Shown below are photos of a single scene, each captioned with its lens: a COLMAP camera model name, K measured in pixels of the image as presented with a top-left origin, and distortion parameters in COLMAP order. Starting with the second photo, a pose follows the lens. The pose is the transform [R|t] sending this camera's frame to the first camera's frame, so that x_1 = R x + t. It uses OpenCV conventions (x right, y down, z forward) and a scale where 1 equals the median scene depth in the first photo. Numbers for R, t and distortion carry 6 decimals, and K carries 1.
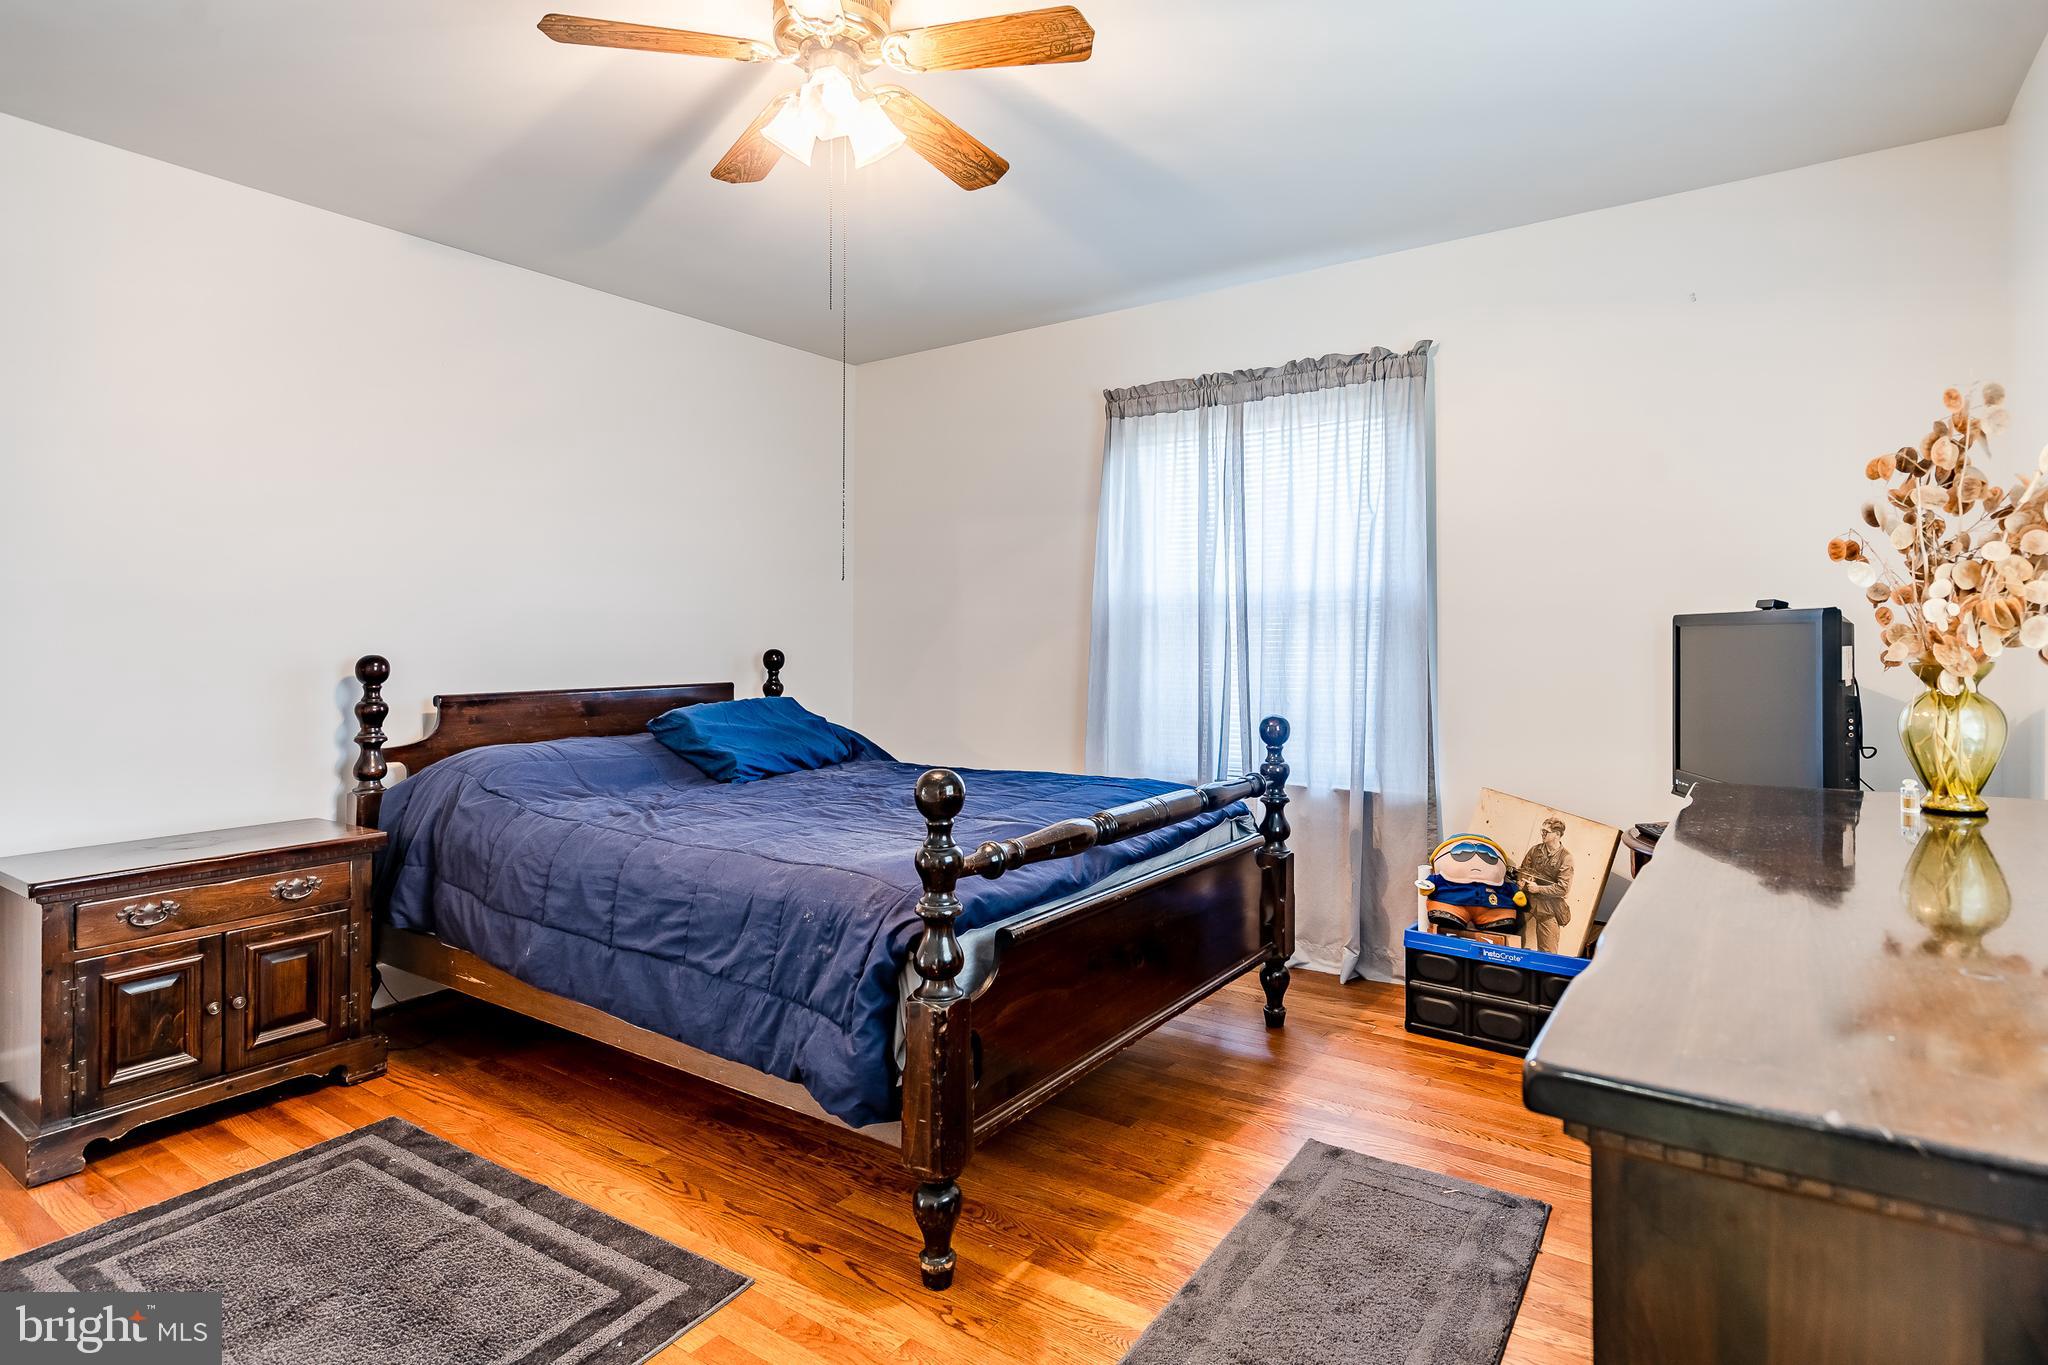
lens RADIAL K [[1058.8, 0, 1024.3], [0, 1058.8, 662.3], [0, 0, 1]] dist [-0.004197, -0.000173]
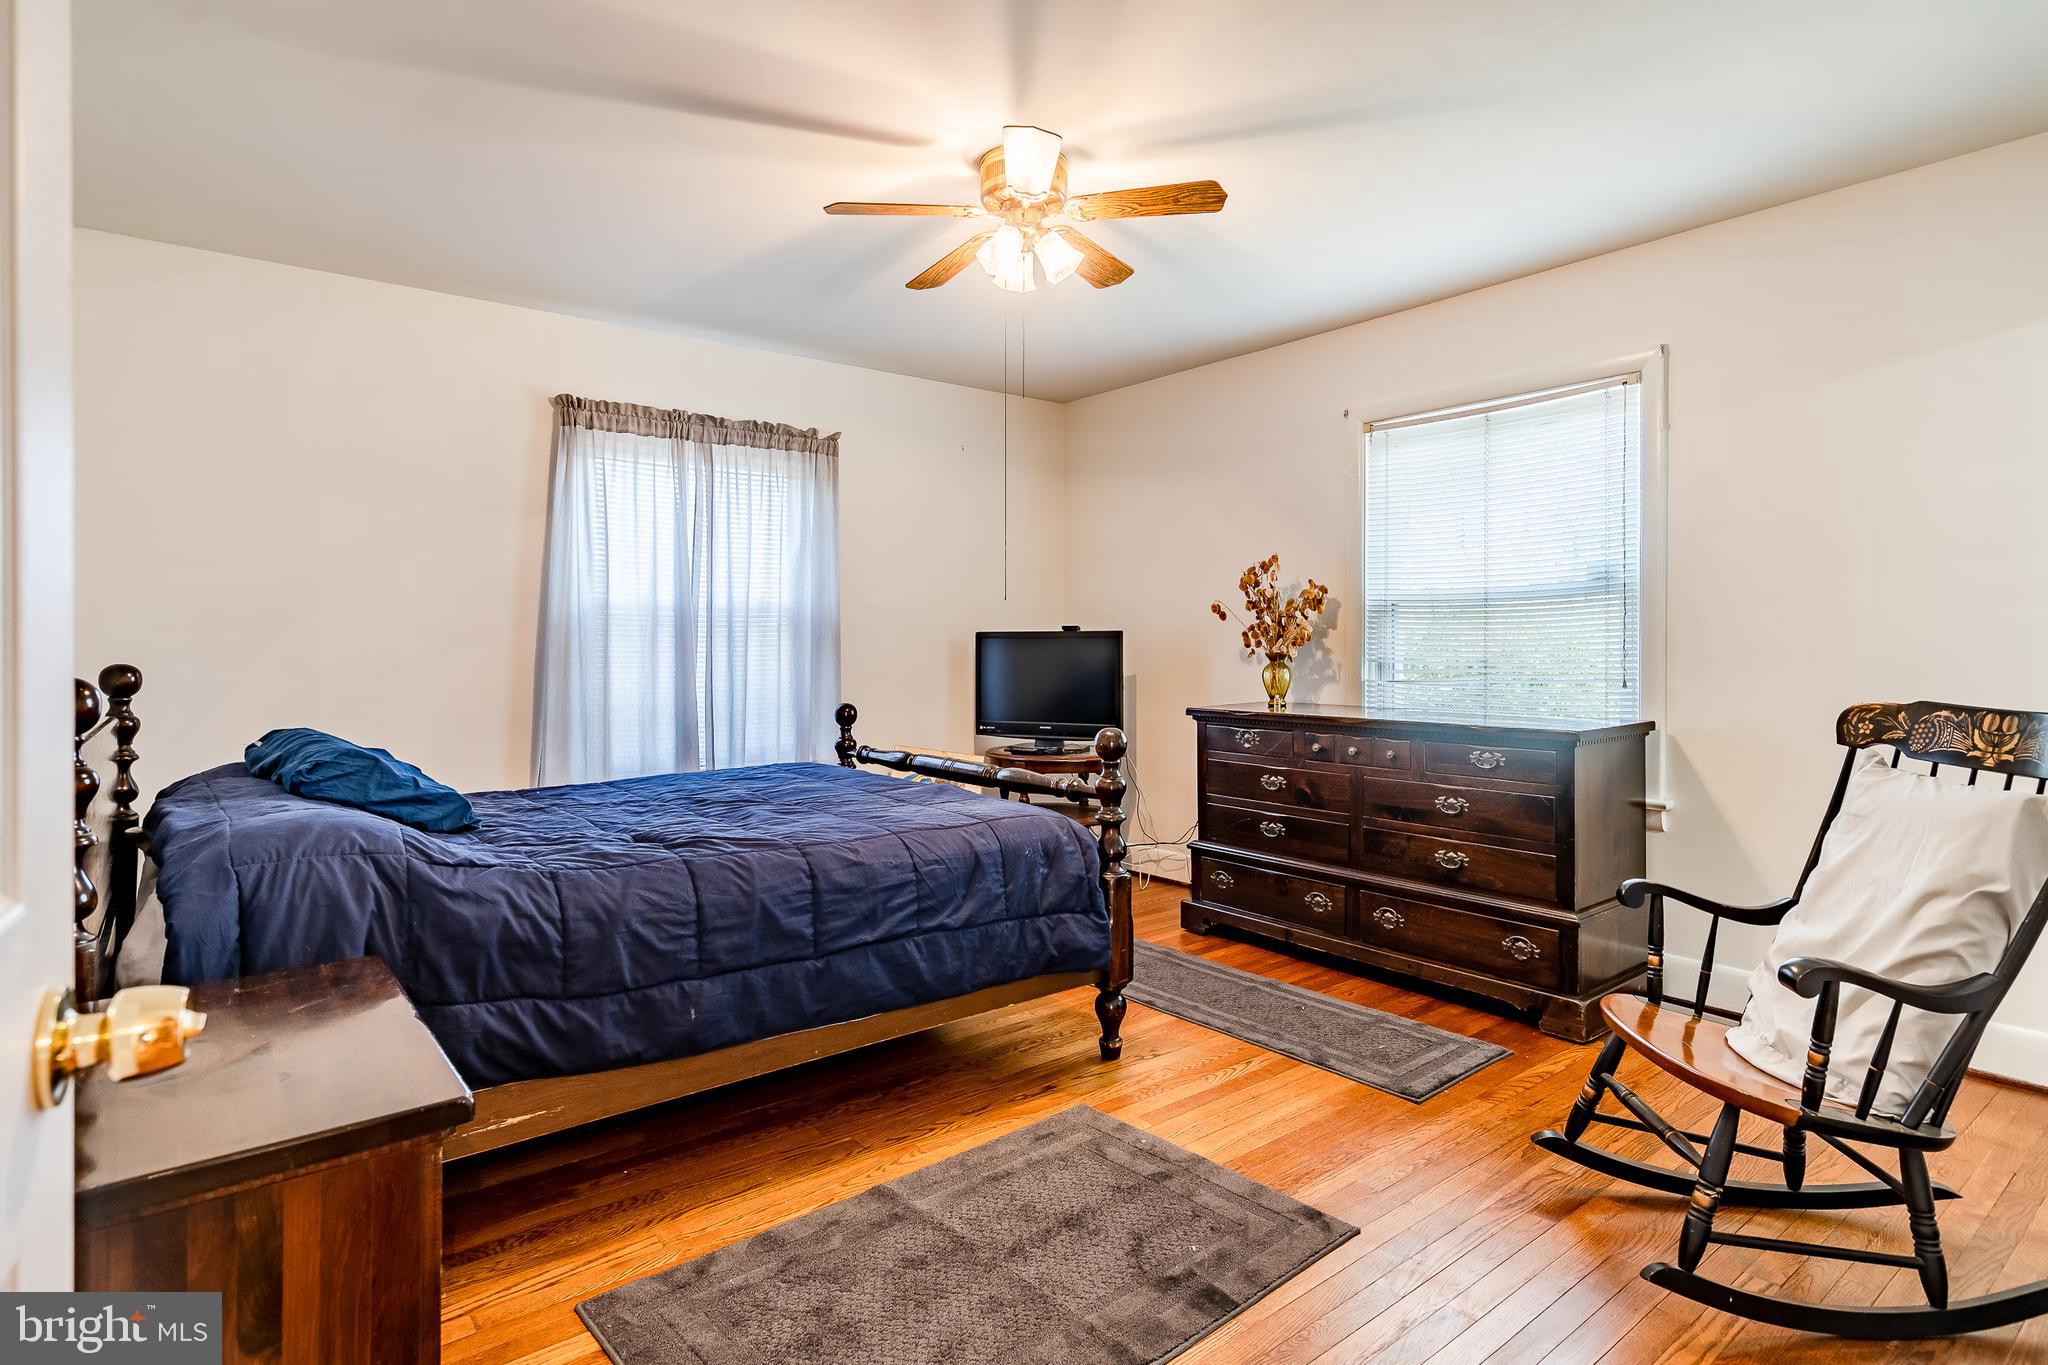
lens RADIAL K [[1058.8, 0, 1021.2], [0, 1058.8, 670.7], [0, 0, 1]] dist [-0.004197, -0.000173]
pose [[0.291392, -0.023712, 0.956310, -0.900778], [0.022125, 0.999592, 0.018044, -0.009216], [-0.956348, 0.015901, 0.291798, 0.370103]]
